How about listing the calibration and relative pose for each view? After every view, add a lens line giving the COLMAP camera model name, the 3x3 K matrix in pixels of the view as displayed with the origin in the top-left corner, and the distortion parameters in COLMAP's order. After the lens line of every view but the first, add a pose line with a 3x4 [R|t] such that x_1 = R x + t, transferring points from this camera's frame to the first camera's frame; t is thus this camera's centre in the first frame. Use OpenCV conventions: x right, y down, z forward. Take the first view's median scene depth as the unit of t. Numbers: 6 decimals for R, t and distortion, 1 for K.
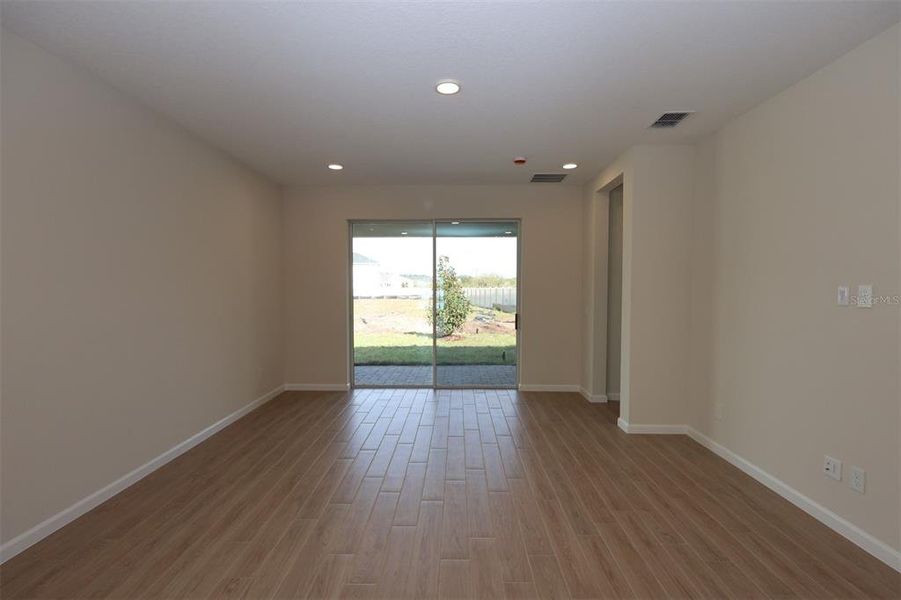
lens RADIAL K [[419.8, 0, 451.7], [0, 419.8, 301.5], [0, 0, 1]] dist [-0.001447, -0.000412]
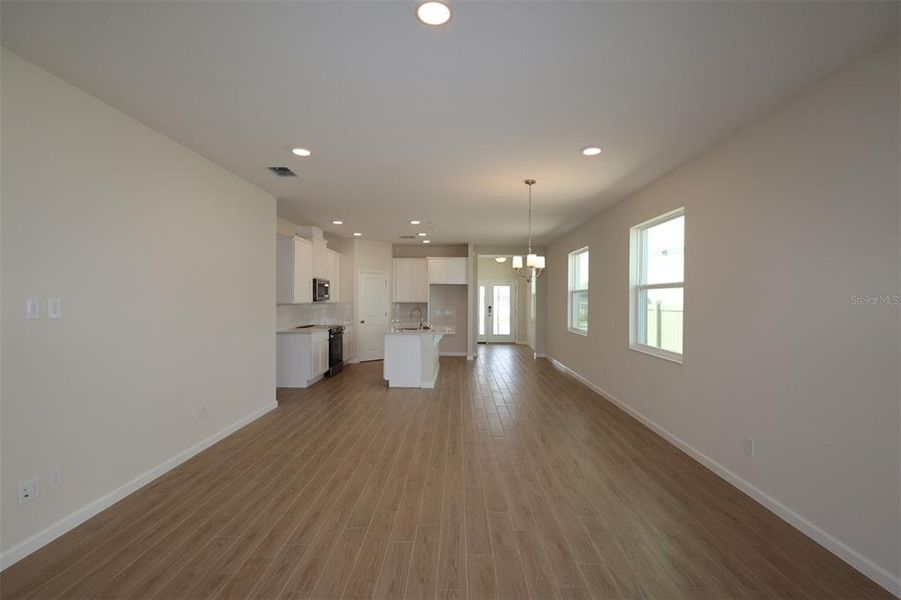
lens RADIAL K [[419.8, 0, 451.7], [0, 419.8, 301.5], [0, 0, 1]] dist [-0.001447, -0.000412]
pose [[-0.999968, -0.008000, -0.000412, -0.027655], [-0.008010, 0.999015, 0.043646, -0.049229], [0.000062, 0.043648, -0.999047, 1.193385]]
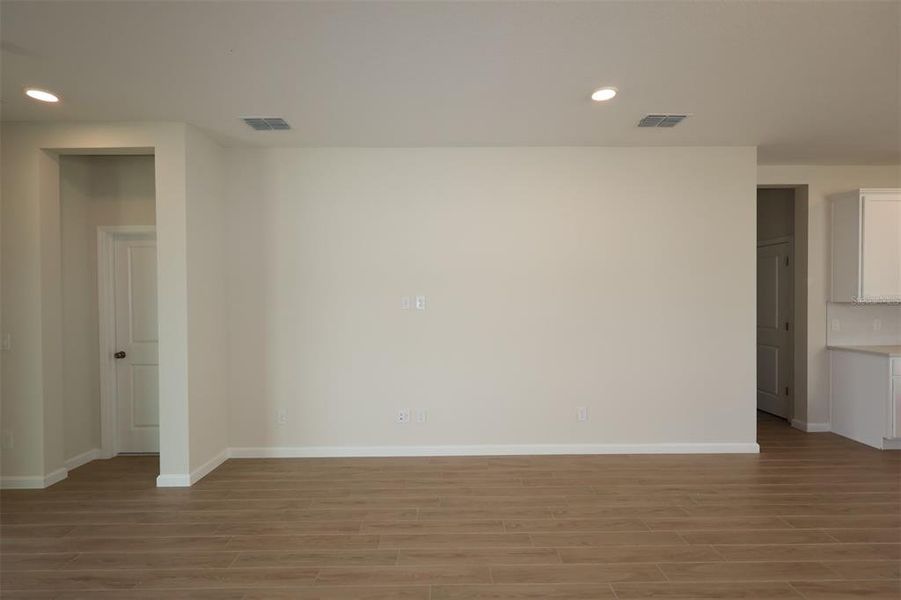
lens RADIAL K [[419.8, 0, 451.7], [0, 419.8, 301.5], [0, 0, 1]] dist [-0.001447, -0.000412]
pose [[-0.026597, -0.013652, 0.999553, -0.375659], [0.041772, 0.999018, 0.014756, -0.020695], [-0.998773, 0.042146, -0.026001, 0.525111]]
